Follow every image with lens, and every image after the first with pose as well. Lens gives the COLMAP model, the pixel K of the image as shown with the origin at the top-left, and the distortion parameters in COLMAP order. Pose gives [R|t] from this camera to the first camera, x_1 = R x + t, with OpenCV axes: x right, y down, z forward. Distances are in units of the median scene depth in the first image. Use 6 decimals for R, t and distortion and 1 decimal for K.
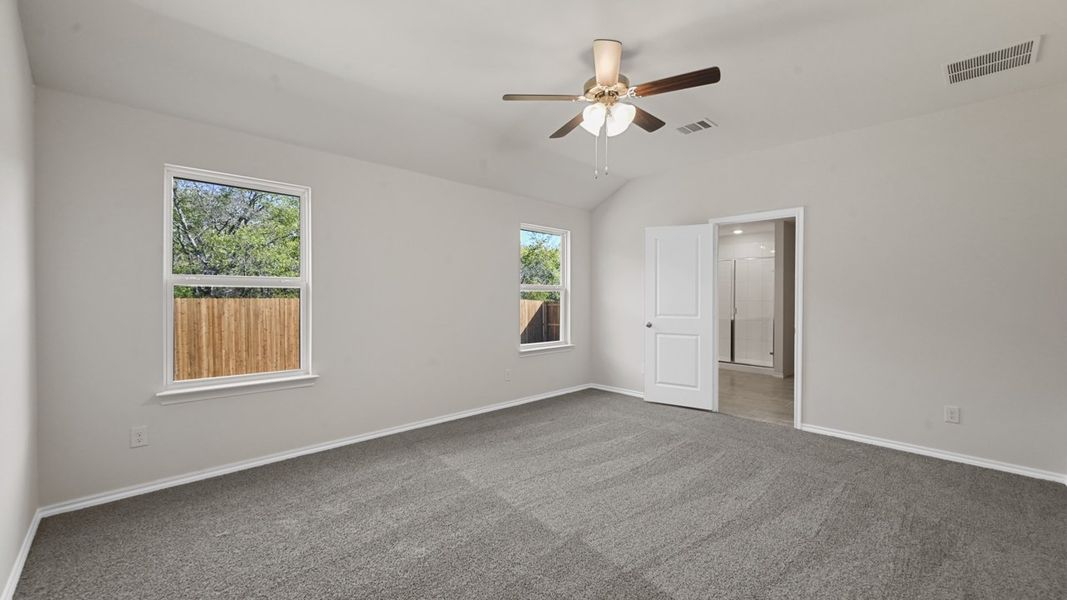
lens RADIAL K [[421.6, 0, 530.4], [0, 421.6, 292.9], [0, 0, 1]] dist [-0.000516, -0.000020]
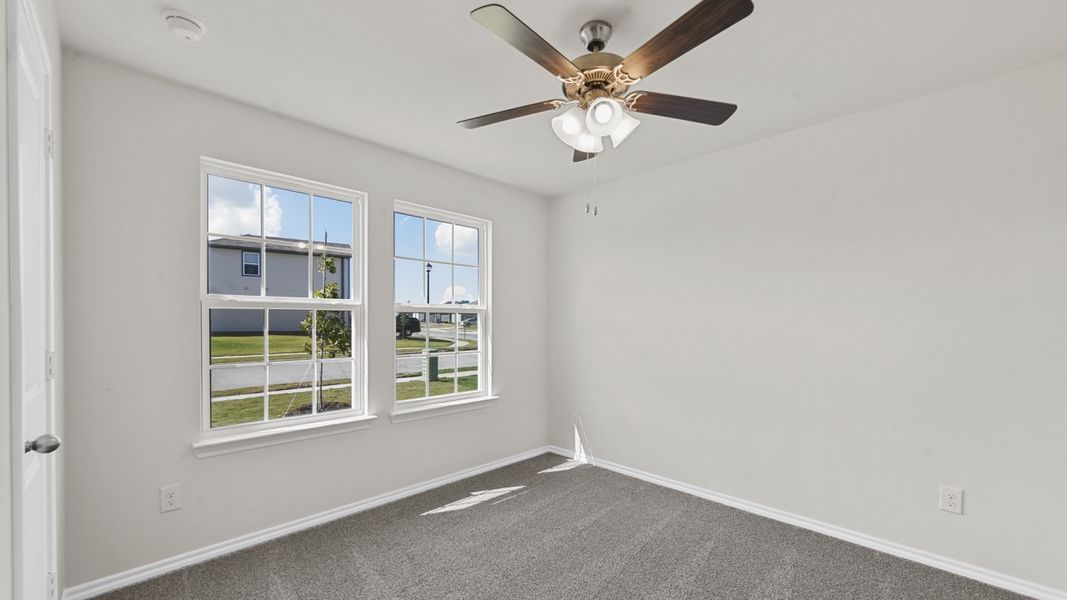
lens RADIAL K [[958.2, 0, 533.5], [0, 958.2, 300.0], [0, 0, 1]] dist [0.109933, -0.000050]
pose [[0.925459, 0.010388, 0.378706, -0.974126], [-0.005097, 0.999875, -0.014970, -0.009555], [-0.378814, 0.011924, 0.925396, -0.938209]]
